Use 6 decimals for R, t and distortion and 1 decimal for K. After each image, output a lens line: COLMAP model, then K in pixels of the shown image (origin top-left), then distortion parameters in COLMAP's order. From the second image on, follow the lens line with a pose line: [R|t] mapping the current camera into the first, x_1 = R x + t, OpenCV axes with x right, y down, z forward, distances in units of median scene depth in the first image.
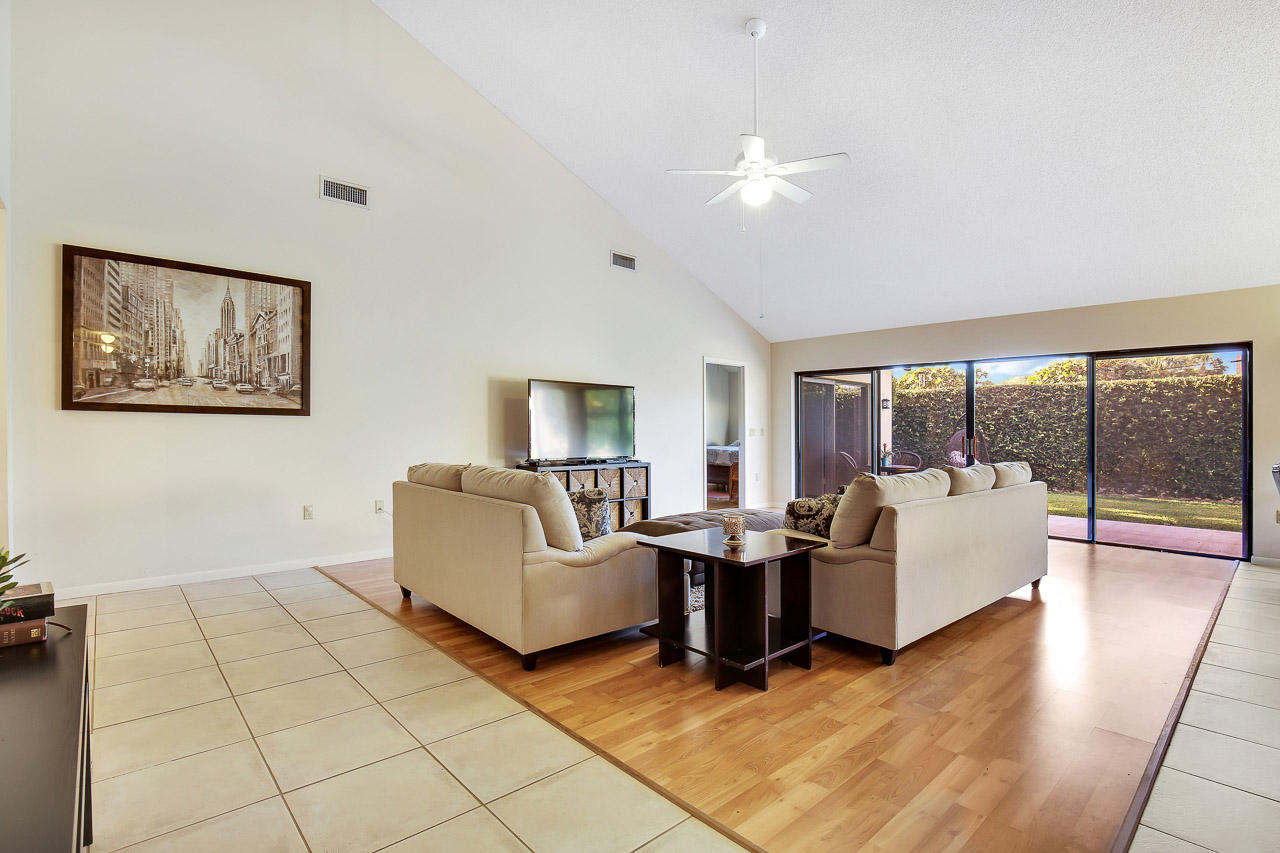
lens RADIAL K [[642.7, 0, 645.2], [0, 642.7, 417.7], [0, 0, 1]] dist [-0.000671, -0.000383]
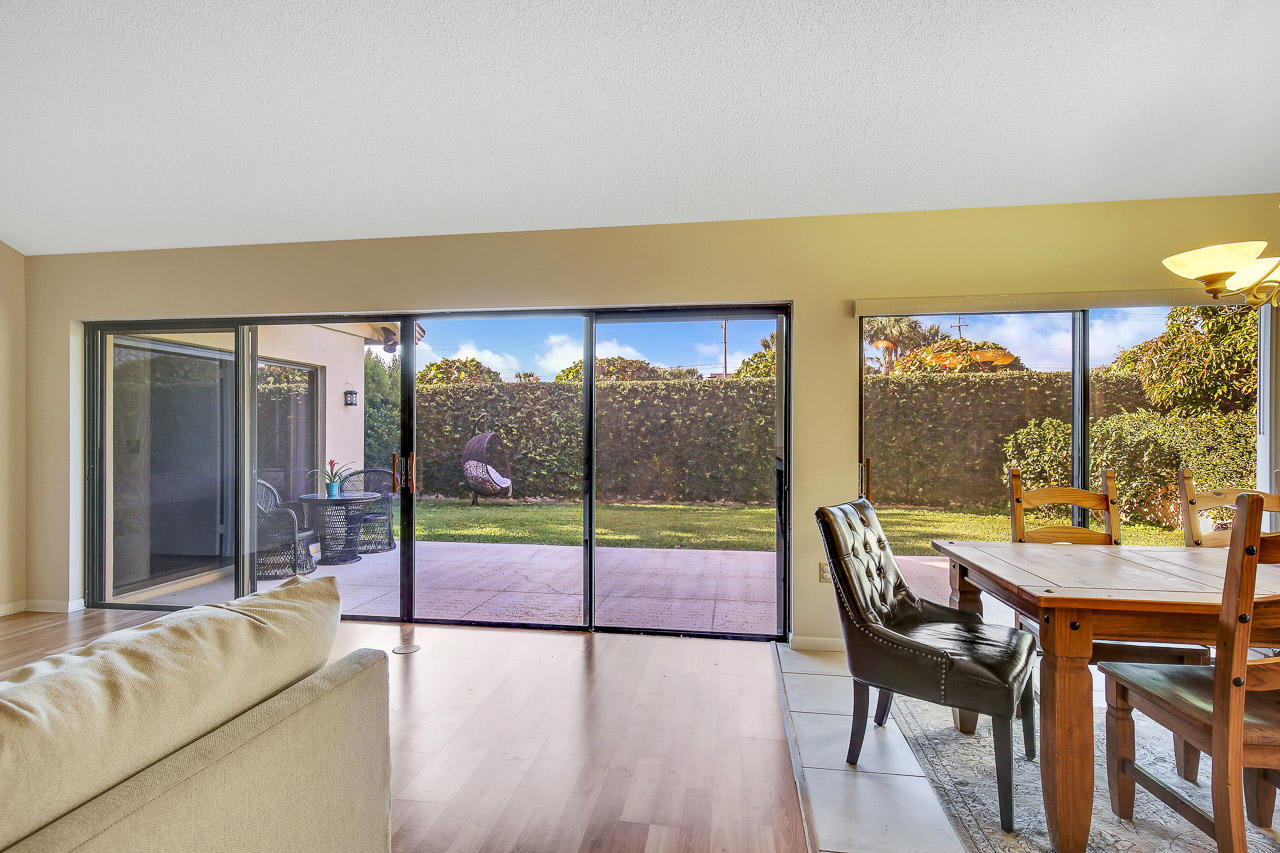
lens RADIAL K [[598.4, 0, 640.0], [0, 598.4, 426.5], [0, 0, 1]] dist [0.000562, -0.000007]
pose [[0.803527, -0.002106, 0.595265, 0.231520], [-0.004371, 0.999946, 0.009438, 0.000561], [-0.595253, -0.010185, 0.803474, 0.302913]]
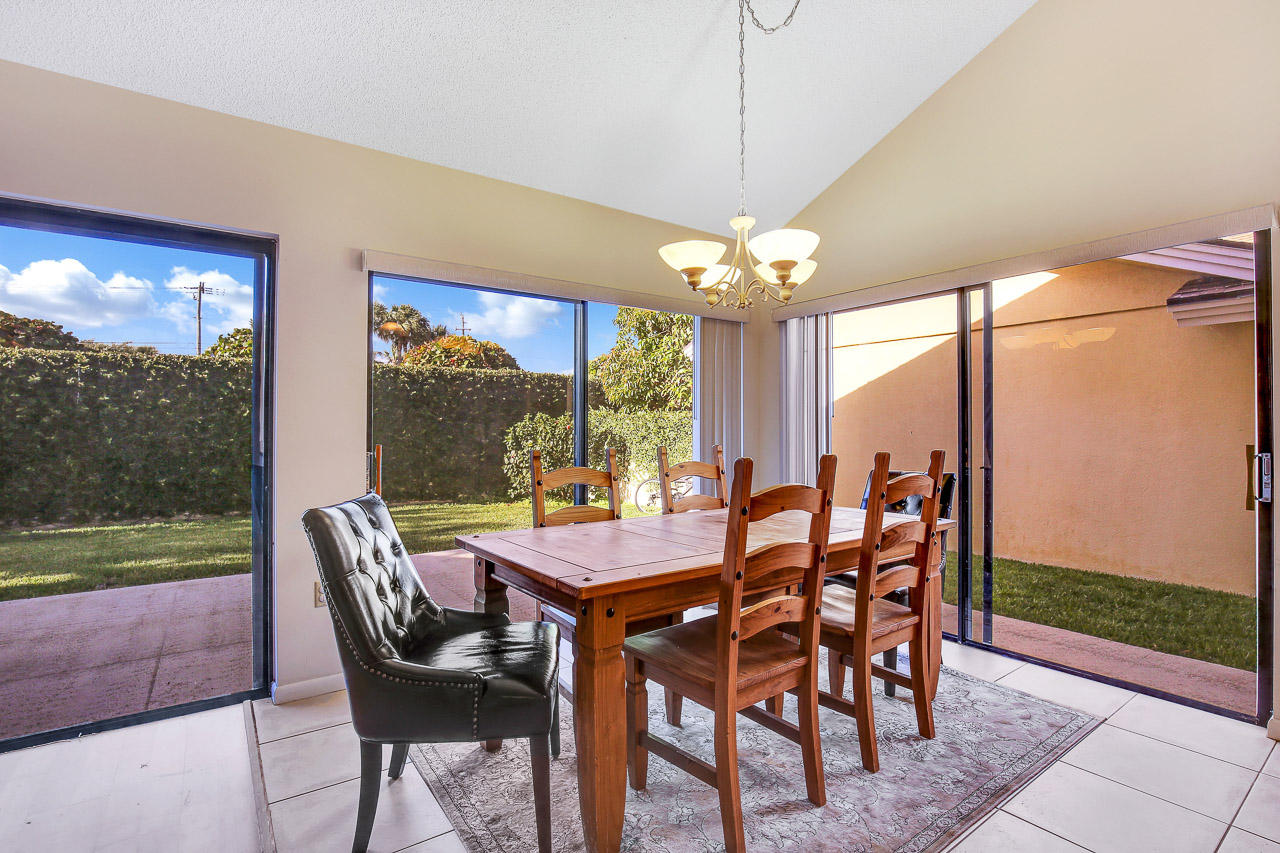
lens RADIAL K [[602.8, 0, 640.0], [0, 602.8, 426.5], [0, 0, 1]] dist [-0.038752, 0.008413]
pose [[0.153276, -0.001933, 0.988182, 0.274889], [-0.014641, 0.999884, 0.004227, 0.008509], [-0.988075, -0.015116, 0.153229, 0.331526]]
